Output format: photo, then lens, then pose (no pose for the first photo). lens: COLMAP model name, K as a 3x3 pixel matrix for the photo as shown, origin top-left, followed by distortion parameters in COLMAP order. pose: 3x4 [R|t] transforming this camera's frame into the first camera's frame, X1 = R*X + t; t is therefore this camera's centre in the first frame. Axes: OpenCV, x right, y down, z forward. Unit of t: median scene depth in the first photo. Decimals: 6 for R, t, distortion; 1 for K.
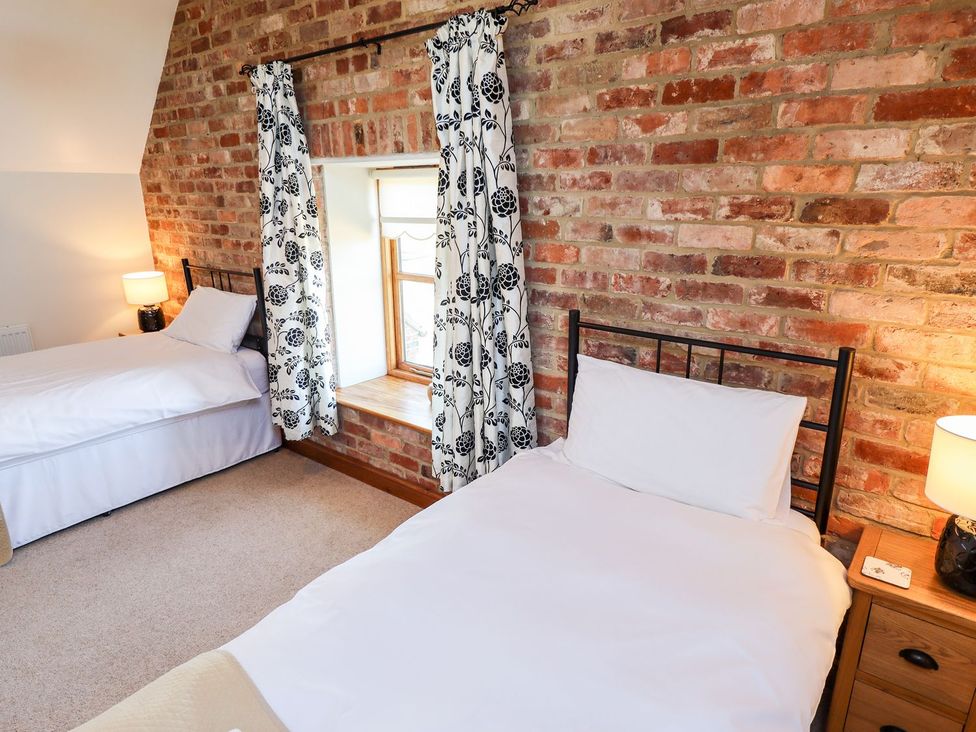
lens RADIAL K [[565.8, 0, 498.2], [0, 565.8, 359.2], [0, 0, 1]] dist [0.002297, -0.013423]
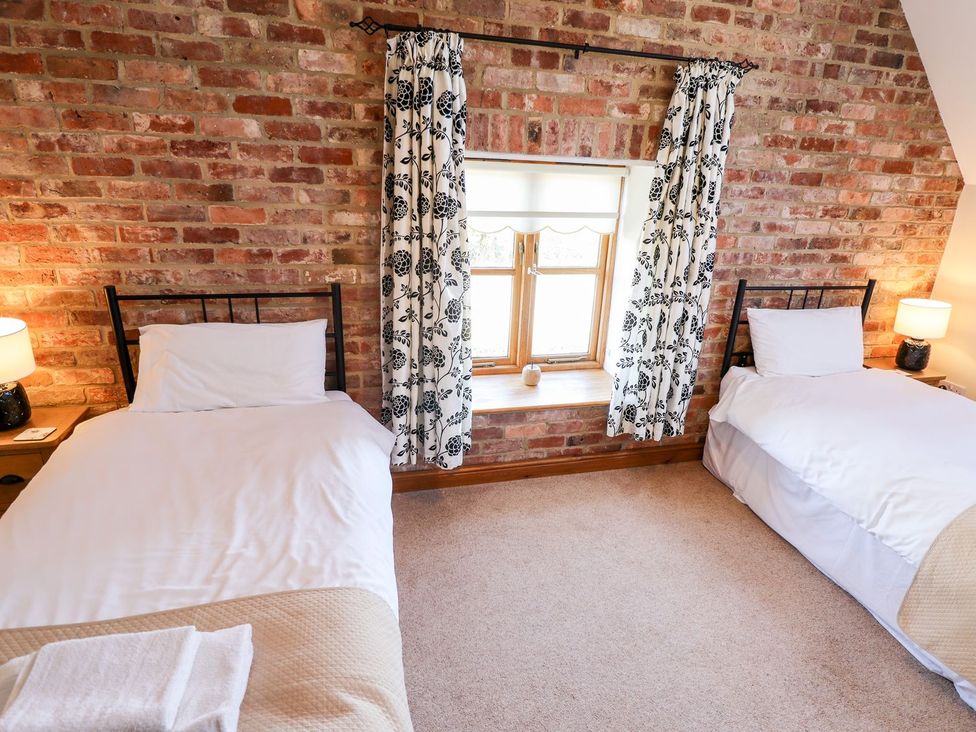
lens RADIAL K [[565.8, 0, 498.2], [0, 565.8, 359.2], [0, 0, 1]] dist [0.002297, -0.013423]
pose [[0.612054, -0.248142, 0.750876, -1.564792], [0.168722, 0.968608, 0.182567, -0.290158], [-0.772608, 0.014948, 0.634708, 0.607596]]
